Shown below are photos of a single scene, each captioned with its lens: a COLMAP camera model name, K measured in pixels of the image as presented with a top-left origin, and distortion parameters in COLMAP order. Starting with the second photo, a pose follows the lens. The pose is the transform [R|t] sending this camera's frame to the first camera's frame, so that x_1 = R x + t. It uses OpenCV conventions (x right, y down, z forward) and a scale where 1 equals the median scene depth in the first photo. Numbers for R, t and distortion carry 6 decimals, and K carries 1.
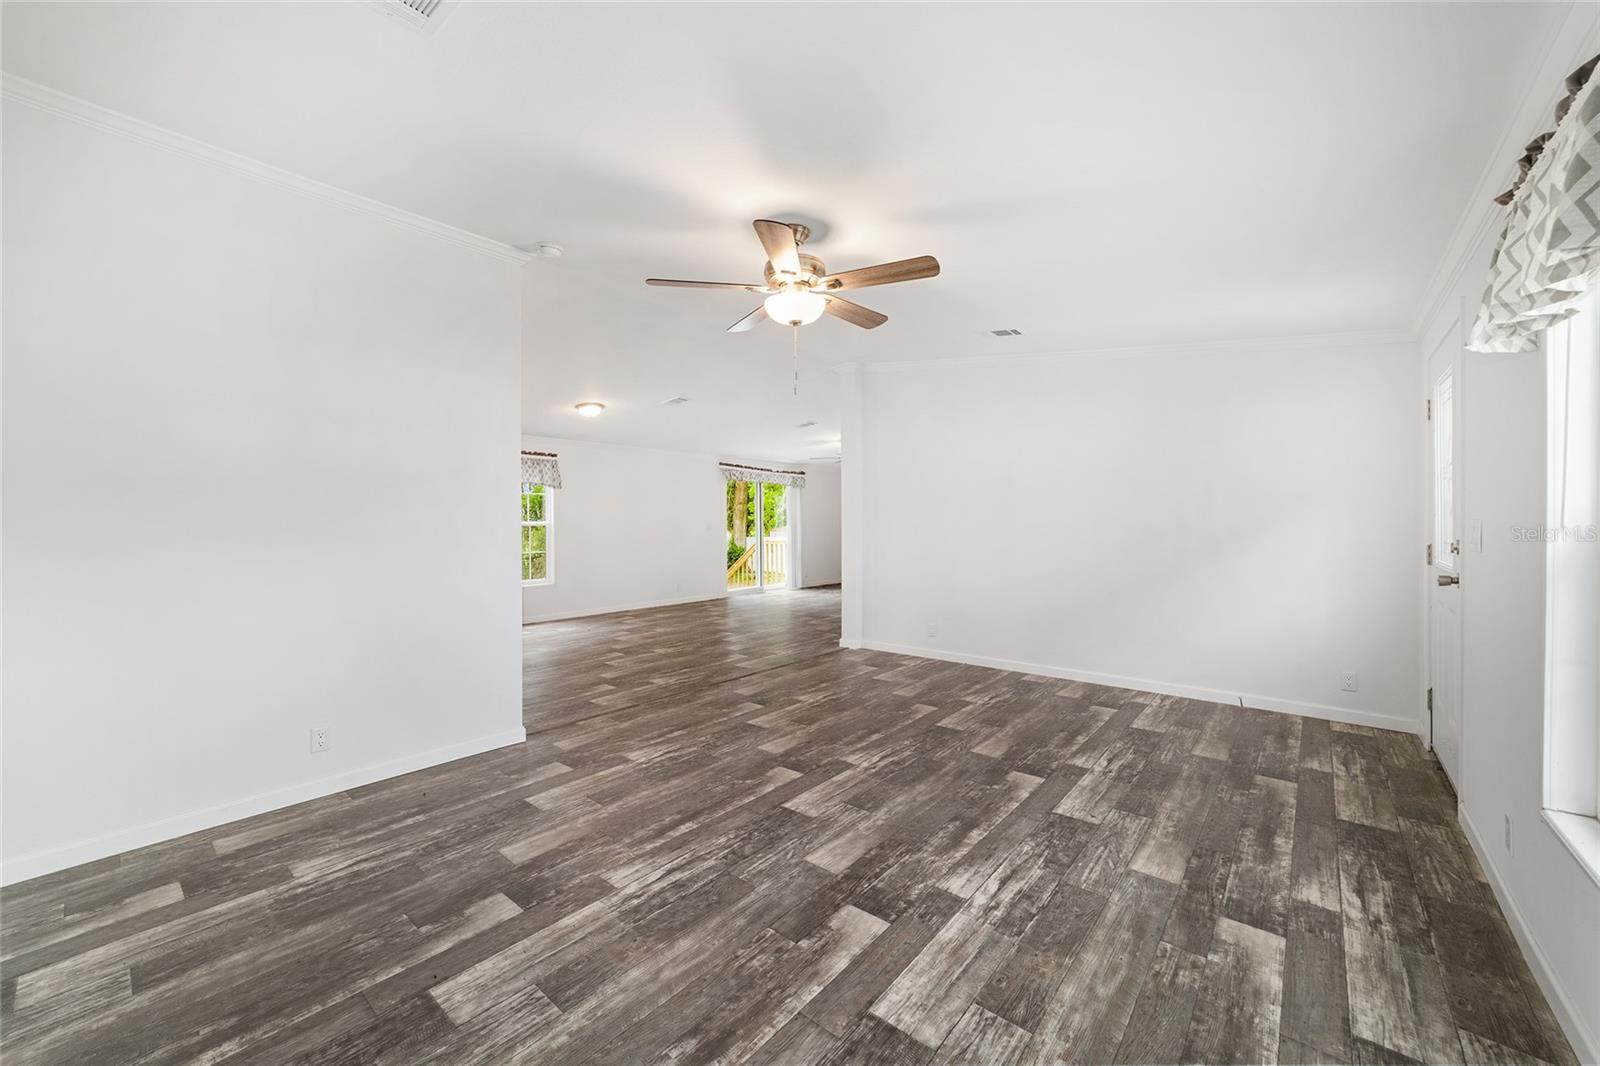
lens RADIAL K [[617.0, 0, 805.0], [0, 617.0, 529.1], [0, 0, 1]] dist [-0.014404, 0.007355]
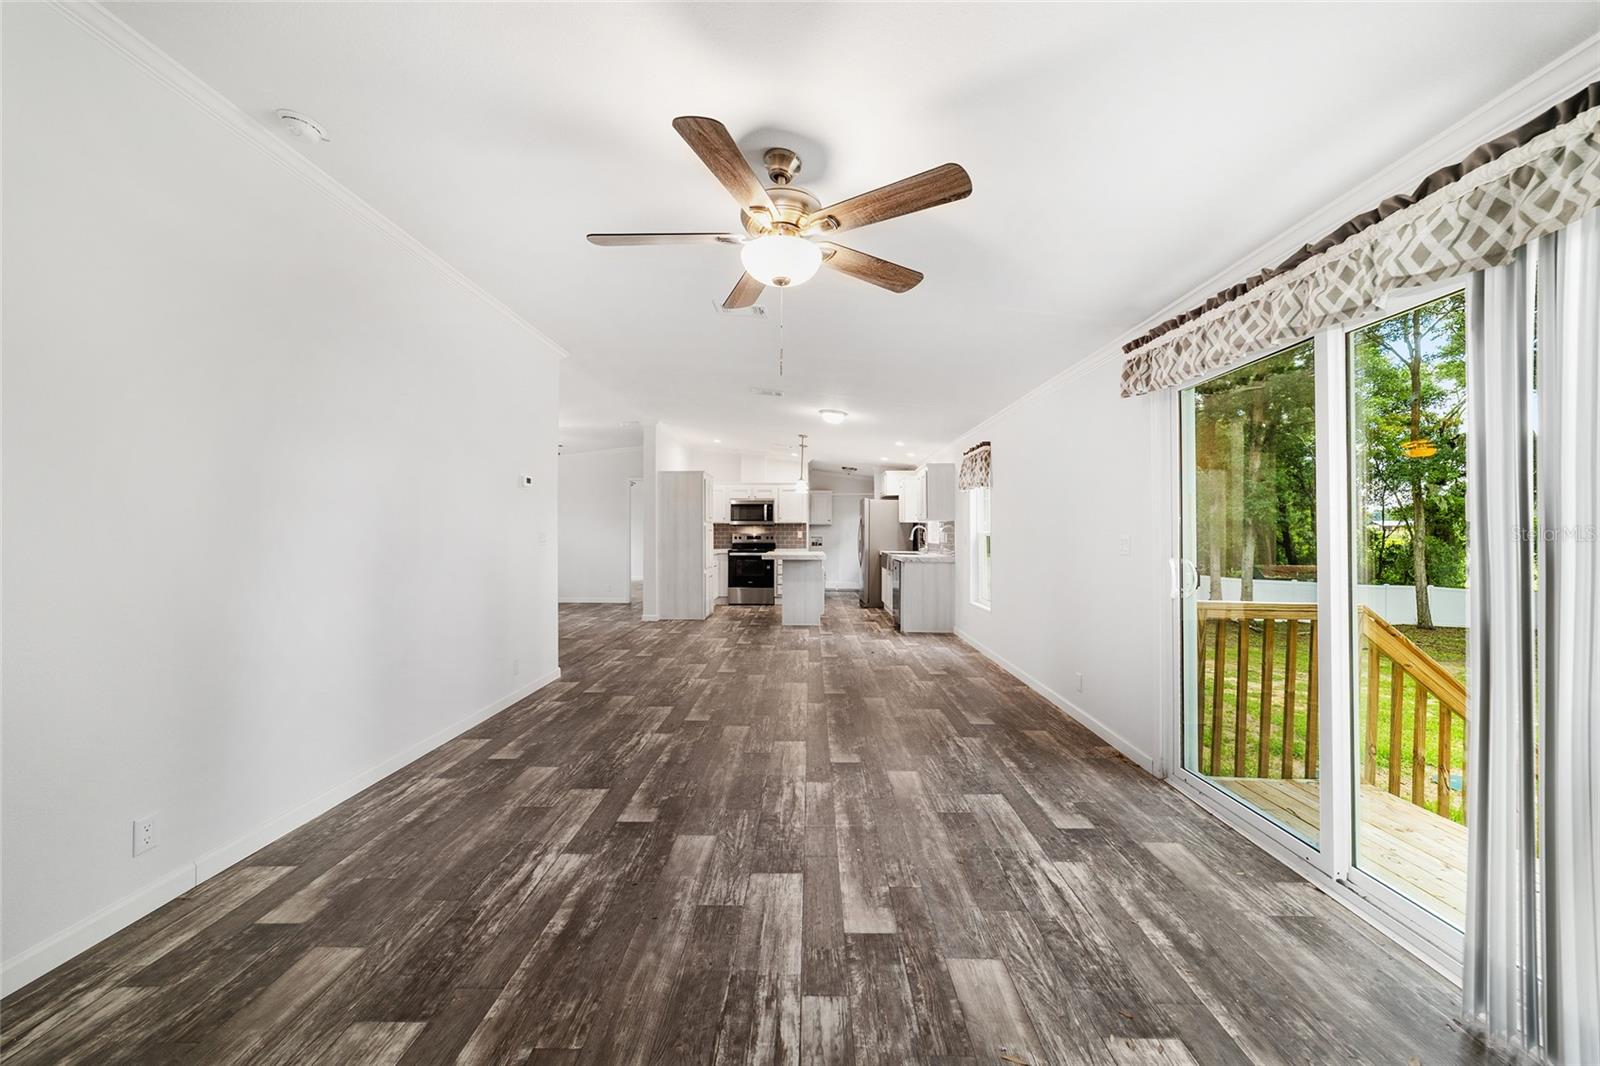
lens RADIAL K [[617.0, 0, 802.3], [0, 617.0, 527.1], [0, 0, 1]] dist [-0.014404, 0.007355]
pose [[-0.775904, -0.006443, -0.630818, 0.094685], [-0.009465, 0.999954, 0.001429, -0.008183], [0.630780, 0.007079, -0.775929, 0.770518]]
